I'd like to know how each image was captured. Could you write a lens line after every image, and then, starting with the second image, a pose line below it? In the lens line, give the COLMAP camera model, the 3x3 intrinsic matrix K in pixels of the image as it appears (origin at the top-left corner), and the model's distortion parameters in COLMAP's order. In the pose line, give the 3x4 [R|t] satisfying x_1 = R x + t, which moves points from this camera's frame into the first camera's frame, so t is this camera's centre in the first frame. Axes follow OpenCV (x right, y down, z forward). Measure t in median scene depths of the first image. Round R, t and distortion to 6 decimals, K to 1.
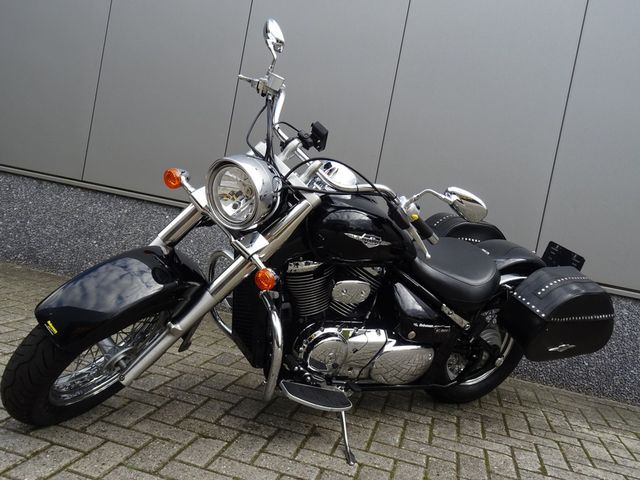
lens RADIAL K [[579.7, 0, 320.0], [0, 579.7, 240.0], [0, 0, 1]] dist [0.000980, 0.002374]
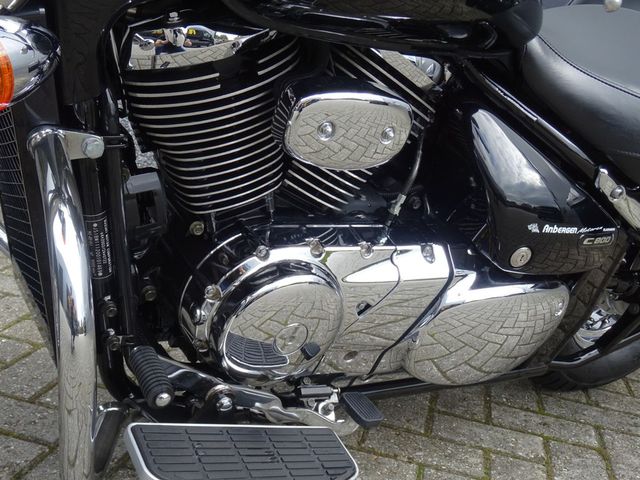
lens RADIAL K [[766.2, 0, 320.0], [0, 766.2, 240.0], [0, 0, 1]] dist [0.005319, 0.002229]
pose [[0.999516, -0.026901, 0.015632, 0.027536], [0.023709, 0.983886, 0.177216, 0.067416], [-0.020148, -0.176760, 0.984048, 0.543314]]
